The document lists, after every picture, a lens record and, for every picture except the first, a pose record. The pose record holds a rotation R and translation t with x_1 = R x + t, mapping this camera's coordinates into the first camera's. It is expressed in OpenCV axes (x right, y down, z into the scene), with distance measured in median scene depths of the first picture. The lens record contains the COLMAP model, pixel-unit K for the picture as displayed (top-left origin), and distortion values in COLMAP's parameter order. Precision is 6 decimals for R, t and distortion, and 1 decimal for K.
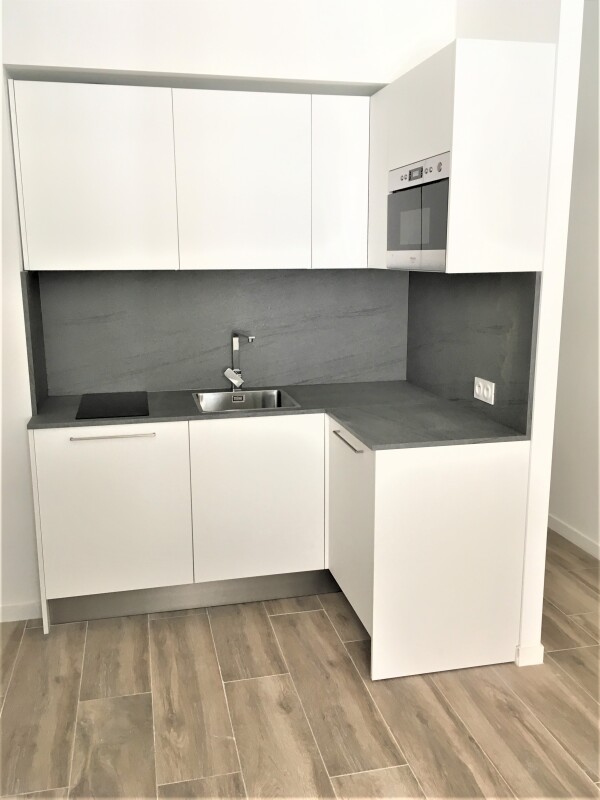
lens RADIAL K [[686.1, 0, 296.0], [0, 686.1, 402.3], [0, 0, 1]] dist [0.087432, -0.135132]
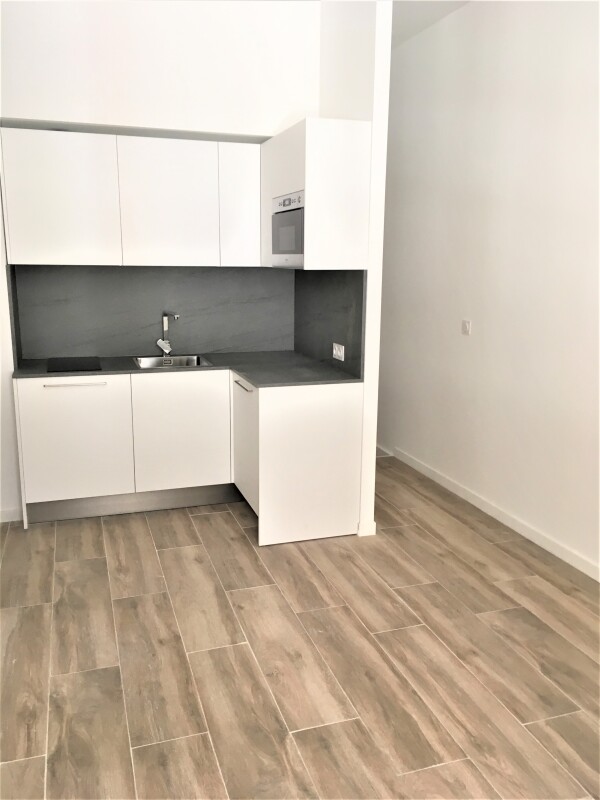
lens RADIAL K [[686.1, 0, 296.0], [0, 686.1, 402.3], [0, 0, 1]] dist [0.087432, -0.135132]
pose [[0.996133, -0.005568, 0.087680, 0.057265], [0.005802, 0.999980, -0.002418, 0.093381], [-0.087665, 0.002918, 0.996146, -0.437915]]
